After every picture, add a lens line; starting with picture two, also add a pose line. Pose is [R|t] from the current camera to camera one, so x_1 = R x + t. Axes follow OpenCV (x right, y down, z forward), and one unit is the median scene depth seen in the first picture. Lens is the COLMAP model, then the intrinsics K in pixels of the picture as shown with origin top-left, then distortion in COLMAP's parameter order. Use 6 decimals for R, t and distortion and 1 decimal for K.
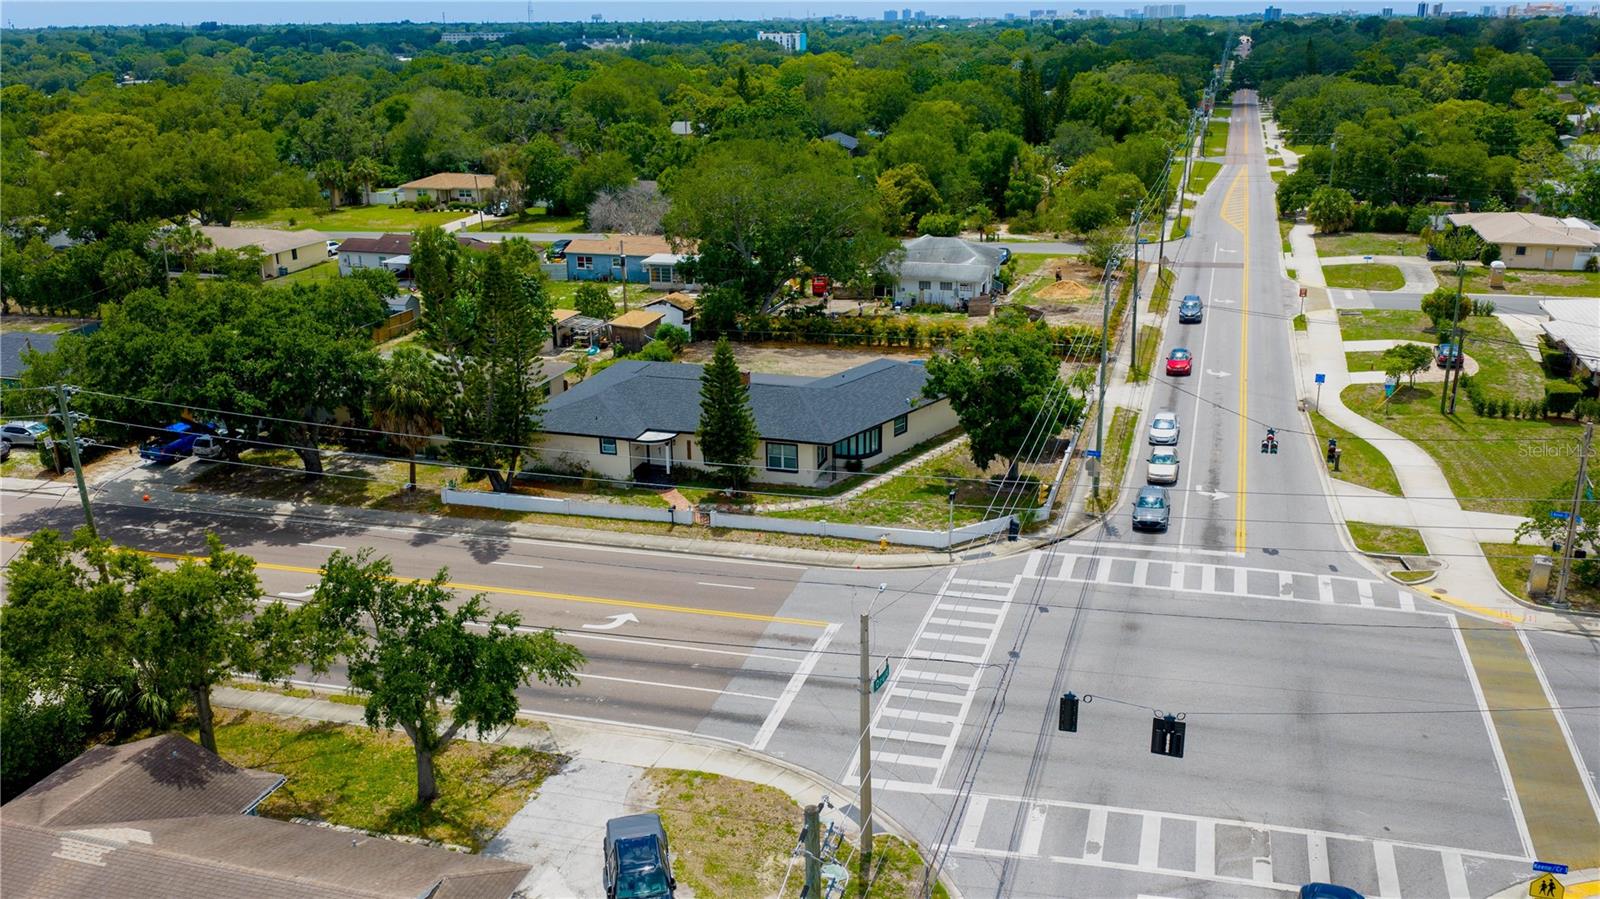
lens RADIAL K [[1335.5, 0, 805.9], [0, 1335.5, 448.0], [0, 0, 1]] dist [0.010585, -0.012853]
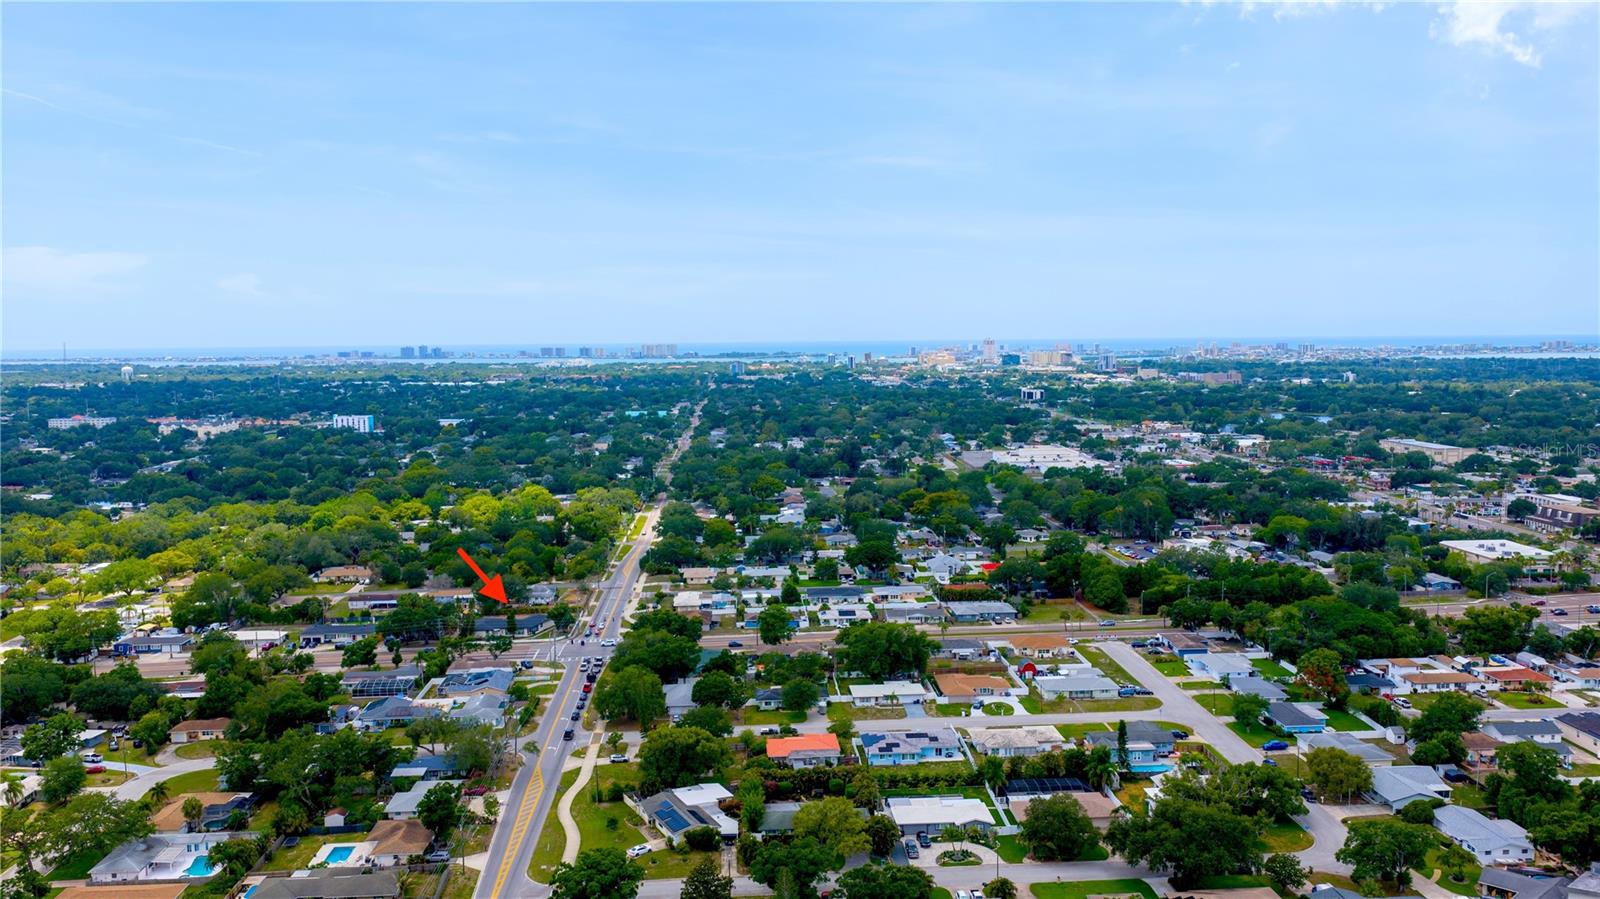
lens RADIAL K [[1335.5, 0, 799.9], [0, 1335.5, 448.9], [0, 0, 1]] dist [0.010585, -0.012853]
pose [[0.939678, -0.027605, 0.340945, -0.777850], [0.105643, 0.971432, -0.212509, 0.561985], [-0.325338, 0.235709, 0.915749, -4.502611]]
